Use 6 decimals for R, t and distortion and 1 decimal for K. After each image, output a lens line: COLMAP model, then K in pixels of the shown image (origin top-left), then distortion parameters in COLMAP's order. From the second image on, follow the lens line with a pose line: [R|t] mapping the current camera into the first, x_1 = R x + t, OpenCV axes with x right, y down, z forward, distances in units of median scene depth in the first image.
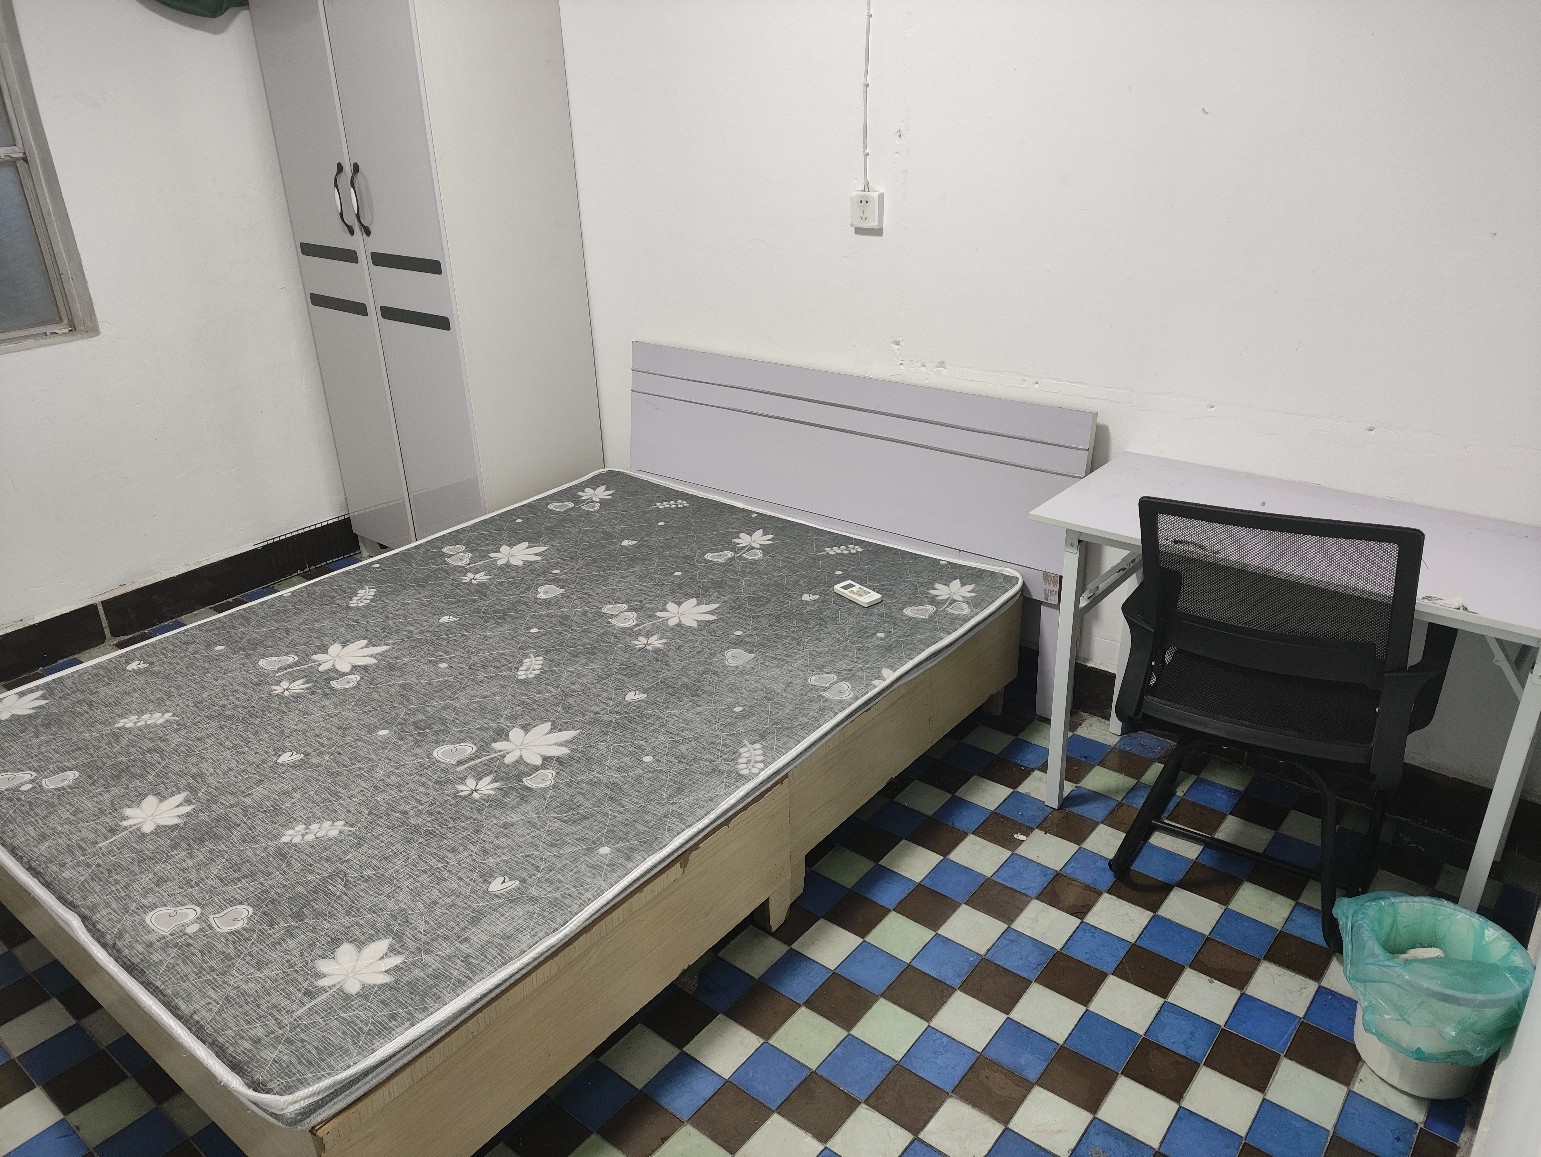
lens RADIAL K [[1117.4, 0, 764.9], [0, 1117.4, 576.8], [0, 0, 1]] dist [0.108175, -0.136144]
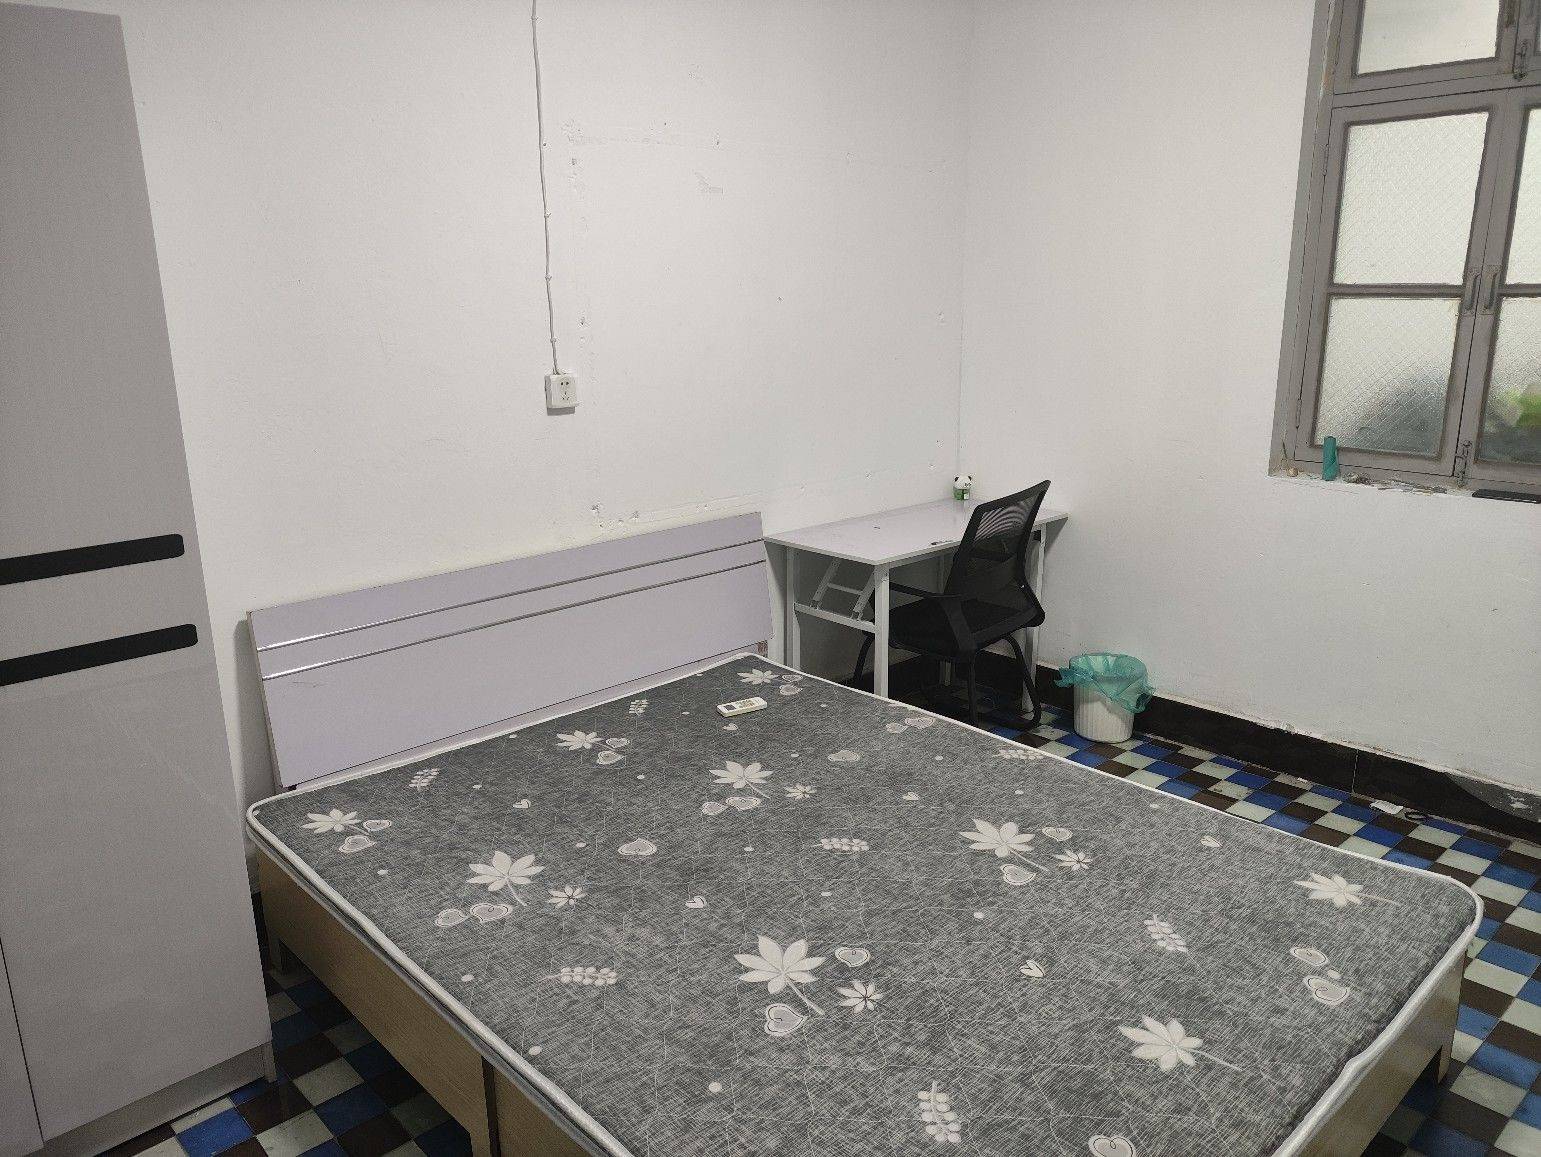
lens RADIAL K [[1117.4, 0, 764.9], [0, 1117.4, 576.8], [0, 0, 1]] dist [0.108175, -0.136144]
pose [[0.138453, -0.216591, 0.966395, -1.014829], [0.420928, 0.896141, 0.140541, -0.261318], [-0.896466, 0.387324, 0.215242, 0.740511]]
